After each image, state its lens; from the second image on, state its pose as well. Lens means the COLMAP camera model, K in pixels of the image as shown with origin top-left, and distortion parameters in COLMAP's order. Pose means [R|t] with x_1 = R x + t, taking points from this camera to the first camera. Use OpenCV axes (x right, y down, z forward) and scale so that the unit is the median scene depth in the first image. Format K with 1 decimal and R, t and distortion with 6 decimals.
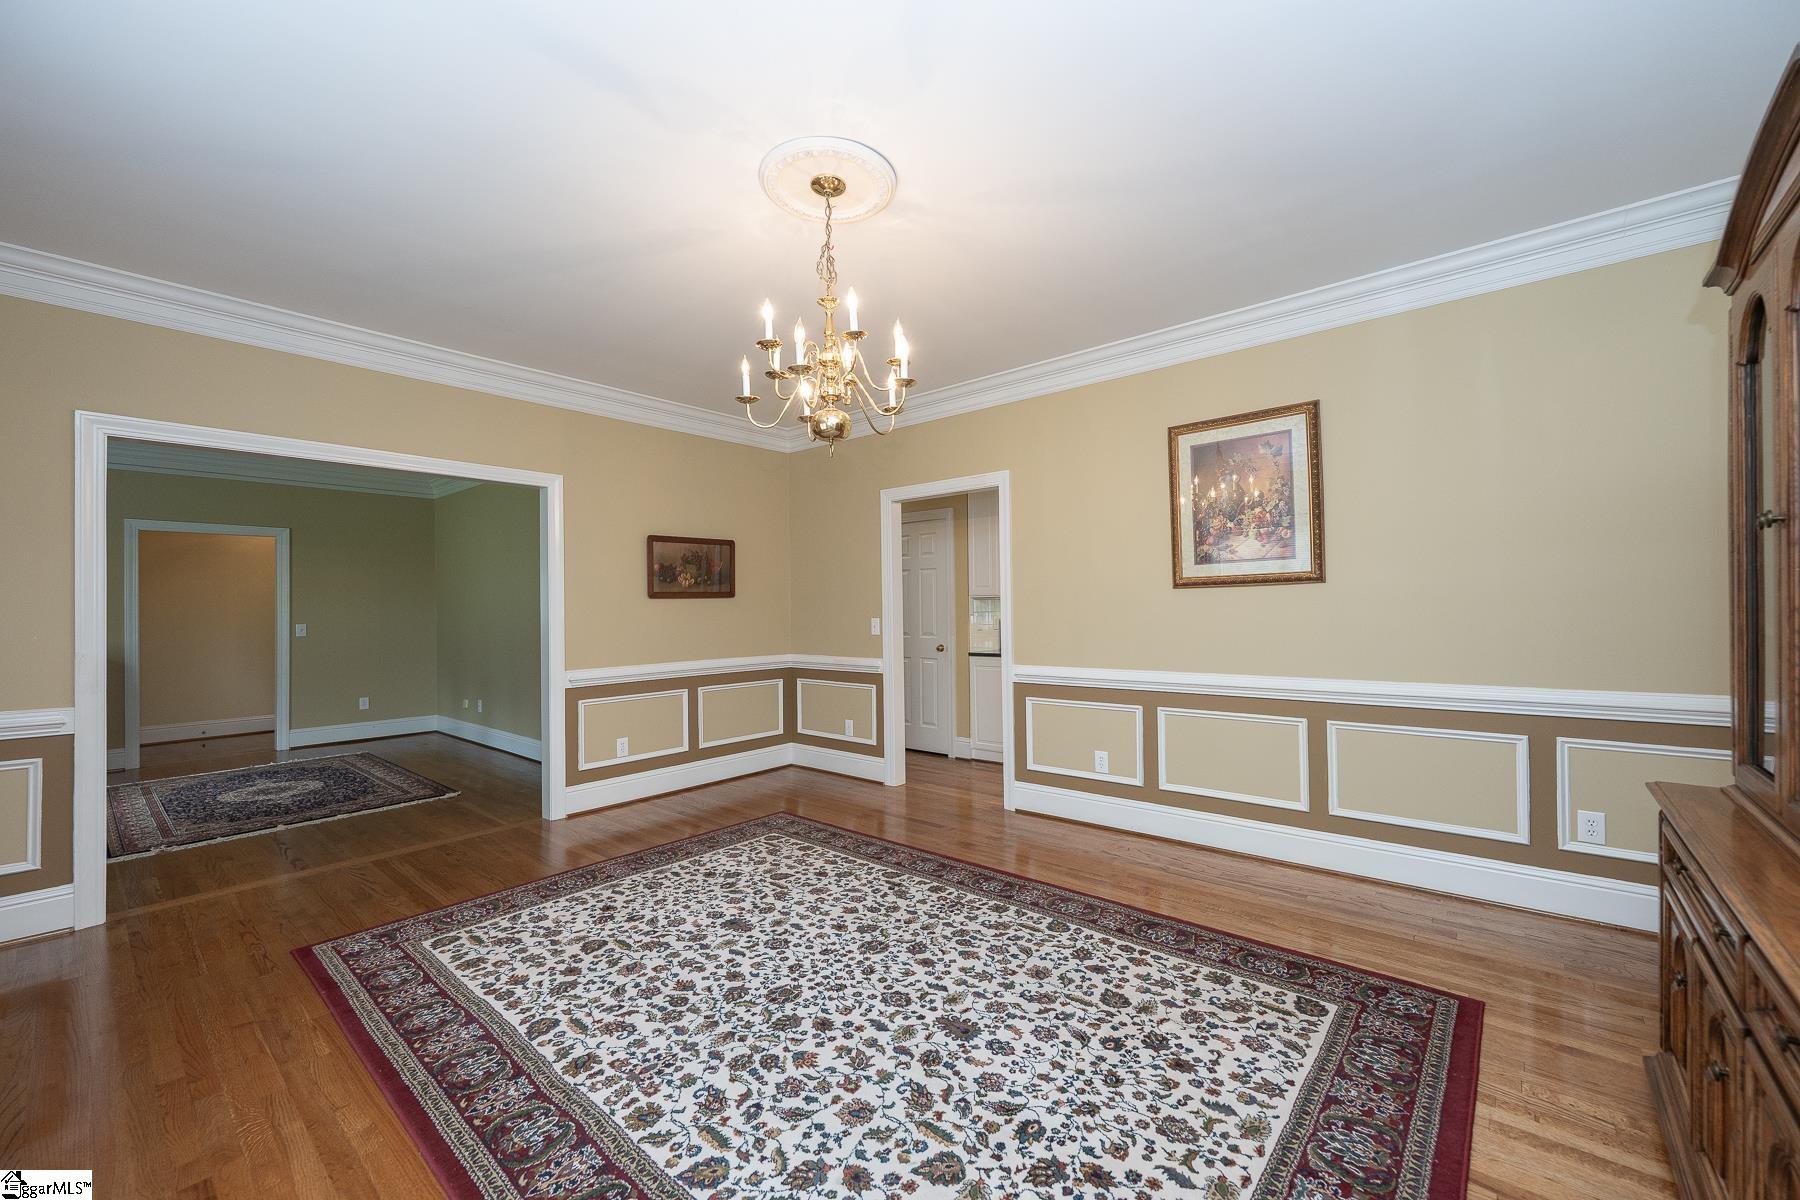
lens RADIAL K [[713.4, 0, 895.1], [0, 713.4, 599.6], [0, 0, 1]] dist [-0.000696, 0.000825]
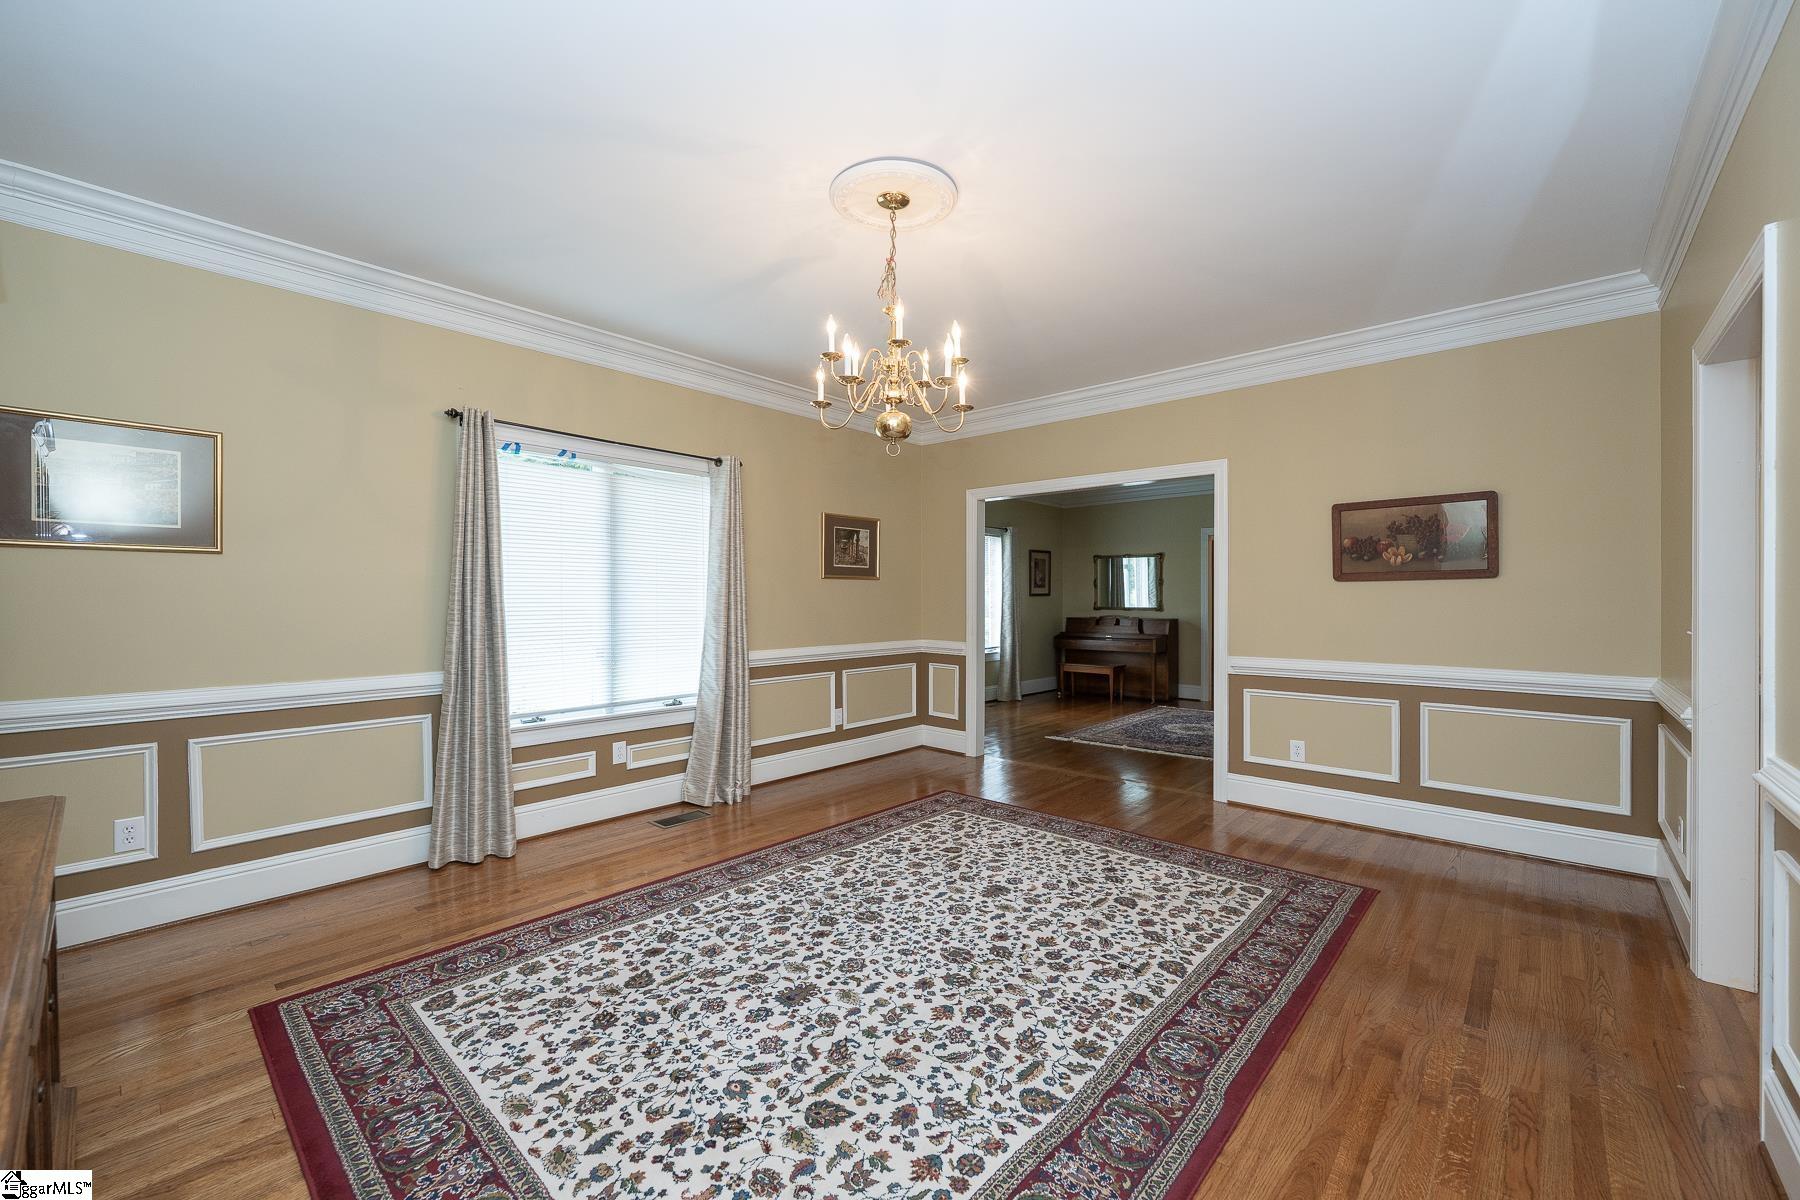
lens RADIAL K [[719.6, 0, 900.0], [0, 719.6, 600.0], [0, 0, 1]] dist [0.000140, 0.000155]
pose [[-0.017888, 0.016149, -0.999710, 0.932949], [0.013393, 0.999784, 0.015911, -0.000071], [0.999750, -0.013104, -0.018100, 0.962580]]
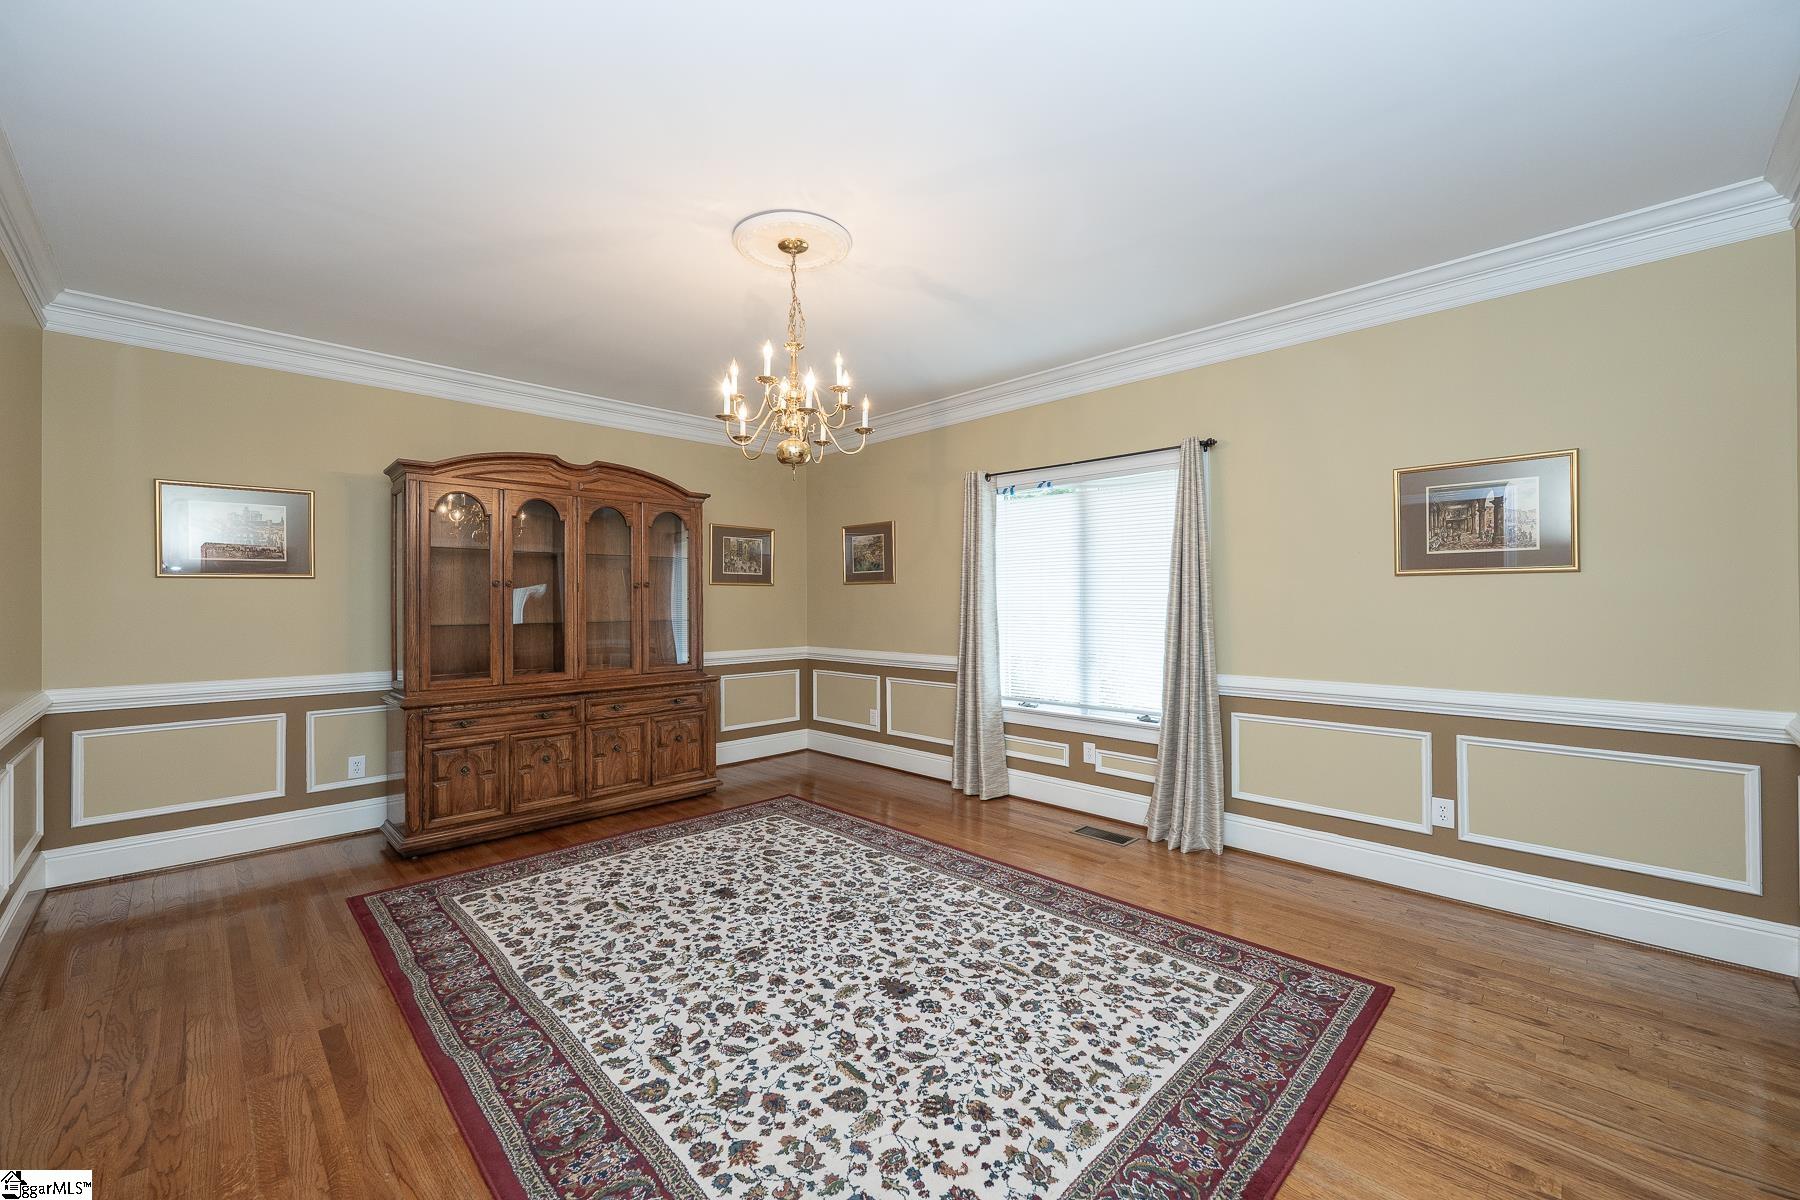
lens RADIAL K [[713.4, 0, 895.1], [0, 713.4, 599.6], [0, 0, 1]] dist [-0.000696, 0.000825]
pose [[-0.996773, 0.017848, 0.078262, -0.319087], [0.016524, 0.999710, -0.017534, 0.017278], [-0.078552, -0.016185, -0.996779, 2.007753]]
